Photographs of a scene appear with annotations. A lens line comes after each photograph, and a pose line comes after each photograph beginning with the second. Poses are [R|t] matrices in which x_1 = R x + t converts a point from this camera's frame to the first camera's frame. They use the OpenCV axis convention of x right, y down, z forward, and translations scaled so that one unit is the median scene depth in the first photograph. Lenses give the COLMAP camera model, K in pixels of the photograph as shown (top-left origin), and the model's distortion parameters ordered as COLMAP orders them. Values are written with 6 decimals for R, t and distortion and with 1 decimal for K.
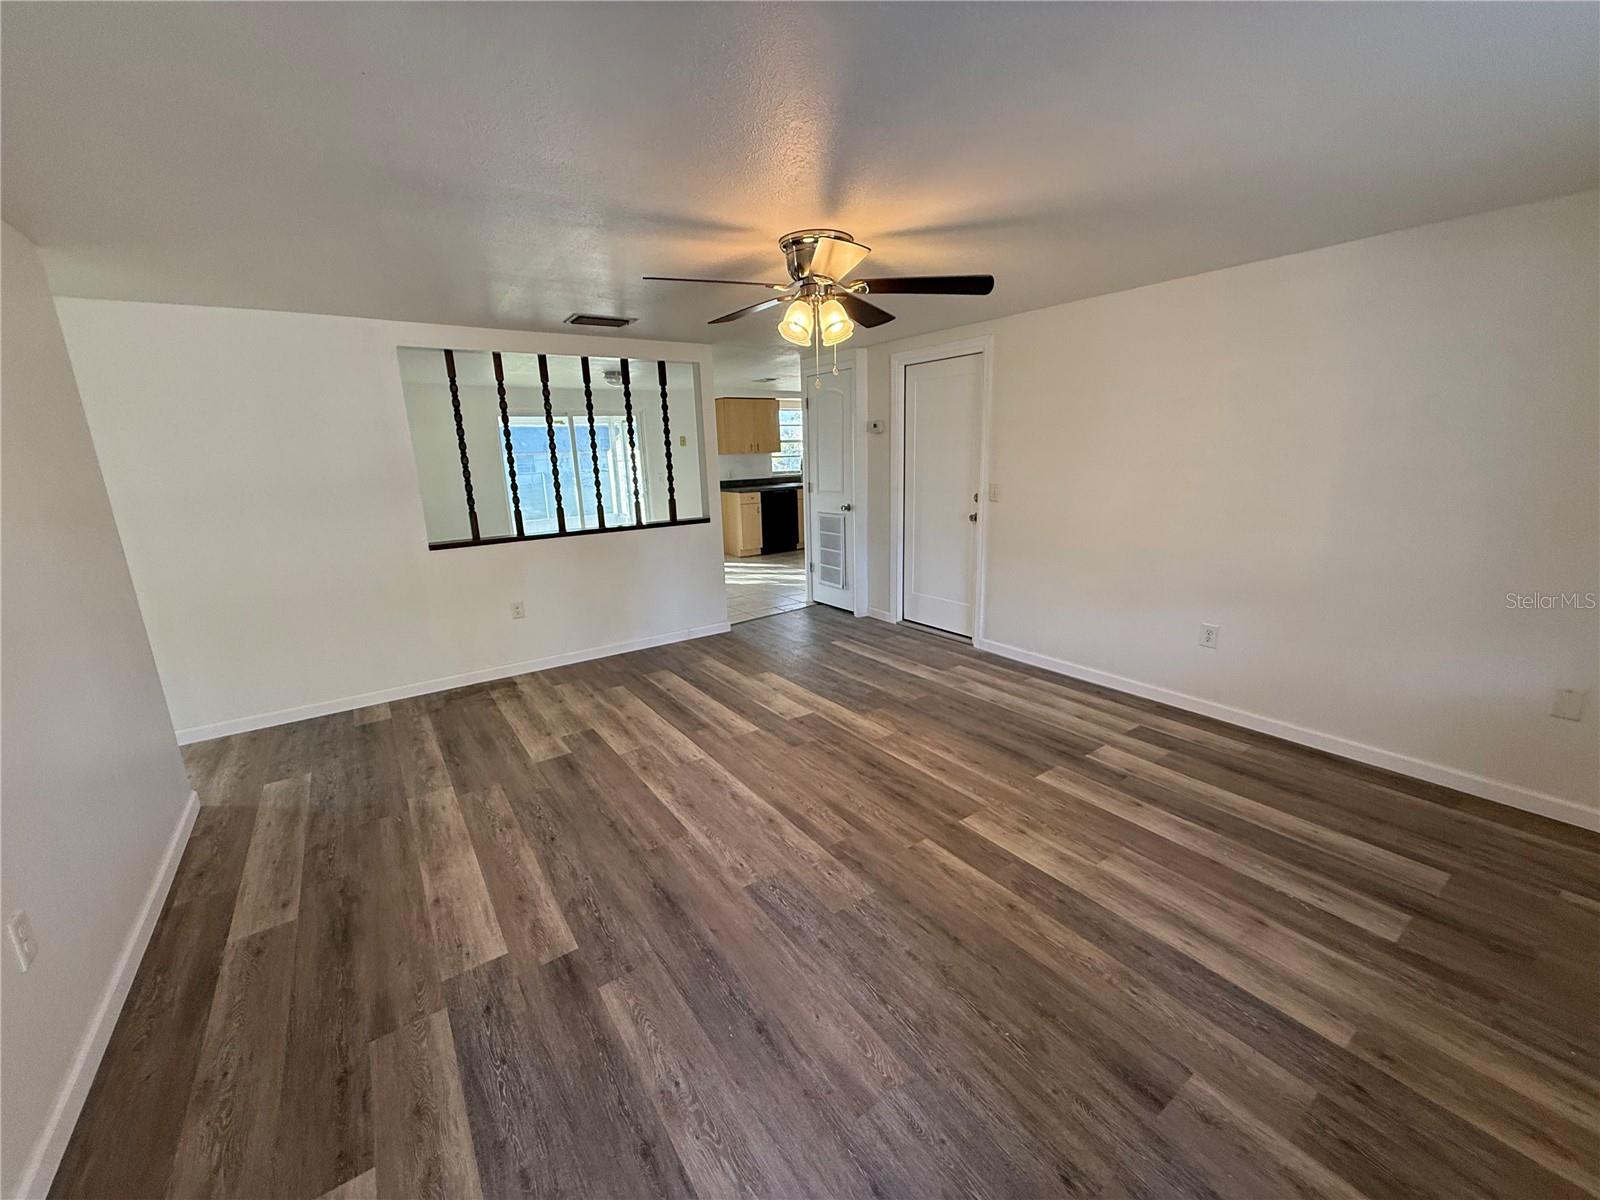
lens RADIAL K [[638.5, 0, 798.1], [0, 638.5, 598.6], [0, 0, 1]] dist [-0.000114, -0.000019]
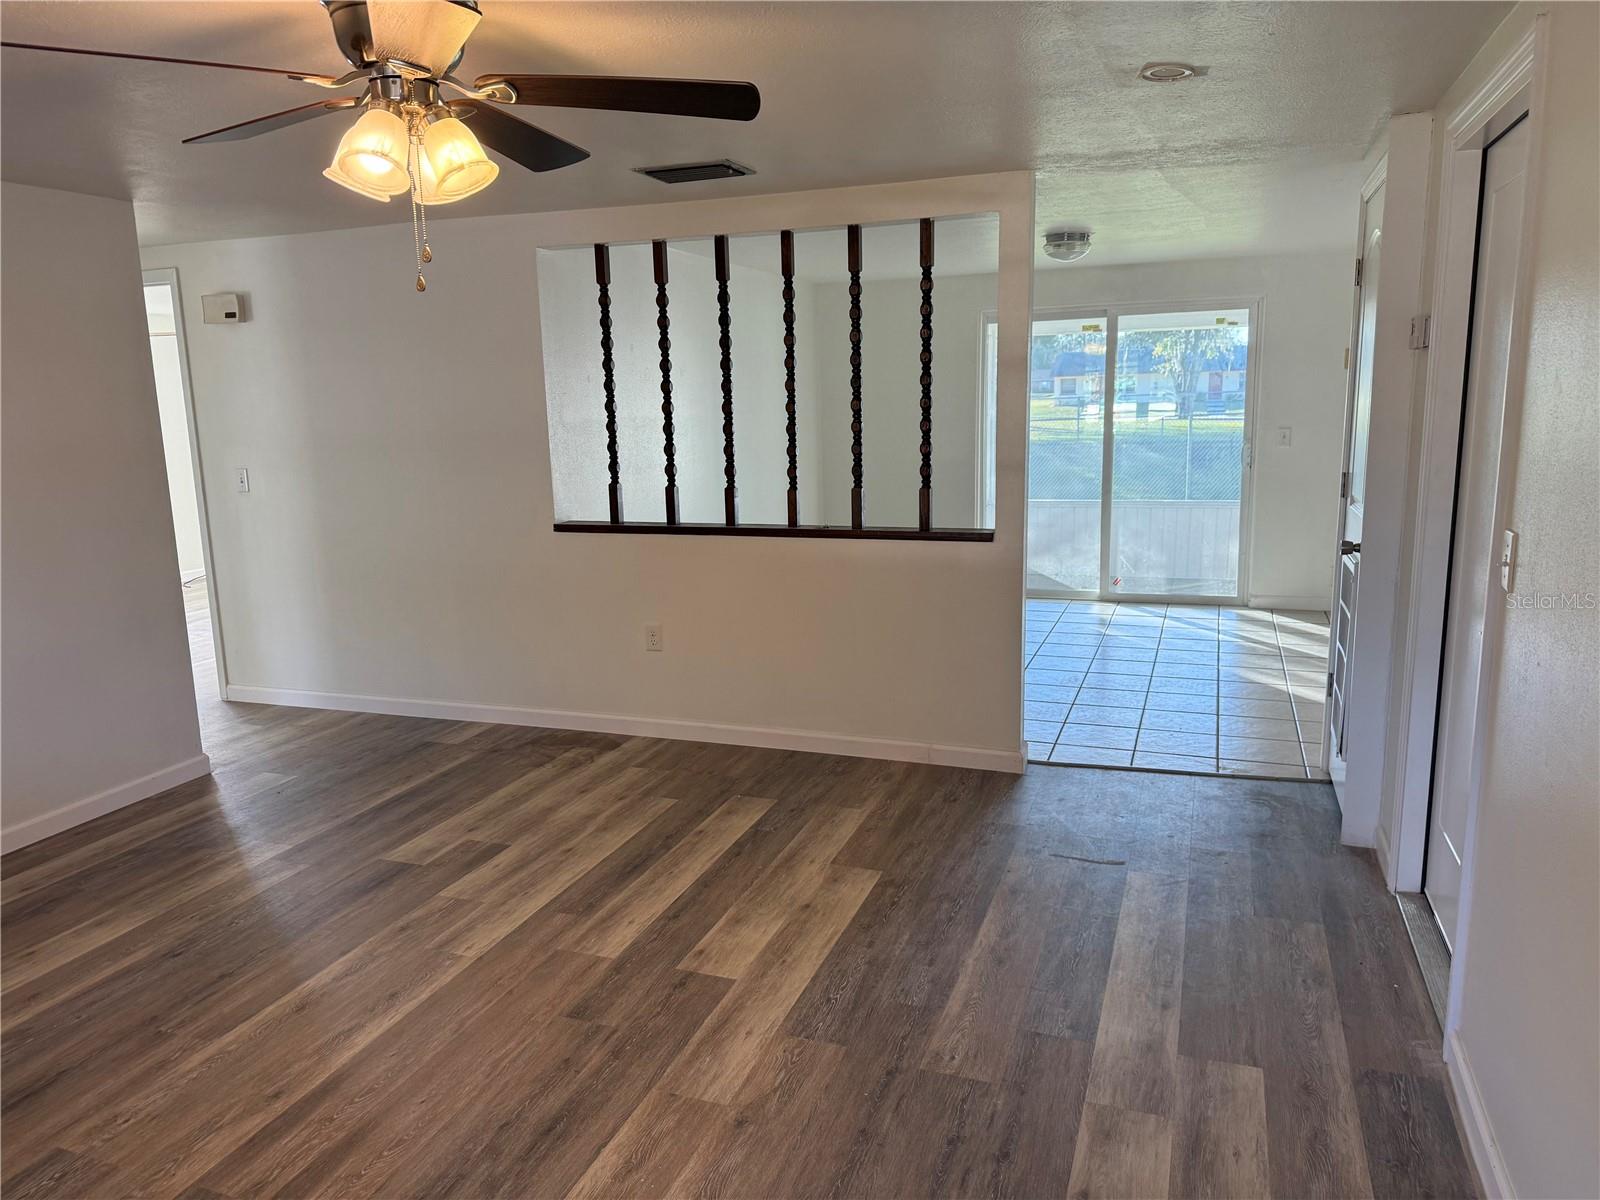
lens RADIAL K [[1125.0, 0, 800.0], [0, 1125.0, 600.0], [0, 0, 1]] dist [0.089739, -0.140094]
pose [[0.569154, 0.166472, -0.805202, 0.702679], [-0.184108, 0.980227, 0.072522, -0.164233], [0.801354, 0.106968, 0.588549, 0.572572]]
